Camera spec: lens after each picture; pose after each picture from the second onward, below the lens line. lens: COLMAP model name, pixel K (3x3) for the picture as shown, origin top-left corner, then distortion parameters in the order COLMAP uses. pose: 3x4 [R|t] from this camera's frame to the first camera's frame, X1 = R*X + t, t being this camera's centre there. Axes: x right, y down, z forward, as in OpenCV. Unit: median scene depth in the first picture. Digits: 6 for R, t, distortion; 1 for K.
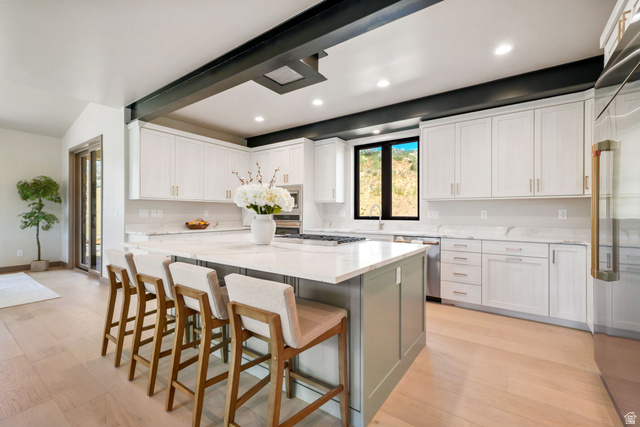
lens RADIAL K [[279.6, 0, 319.8], [0, 279.6, 208.2], [0, 0, 1]] dist [0.010686, 0.000001]
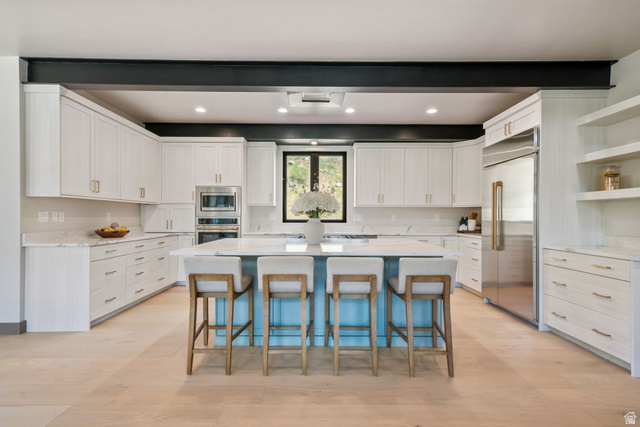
lens RADIAL K [[316.2, 0, 321.0], [0, 316.2, 213.7], [0, 0, 1]] dist [0.014495, 0.000561]
pose [[0.809844, 0.005954, 0.586614, -0.524448], [-0.013132, 0.999882, 0.007981, -0.004462], [-0.586498, -0.014167, 0.809827, -0.036658]]
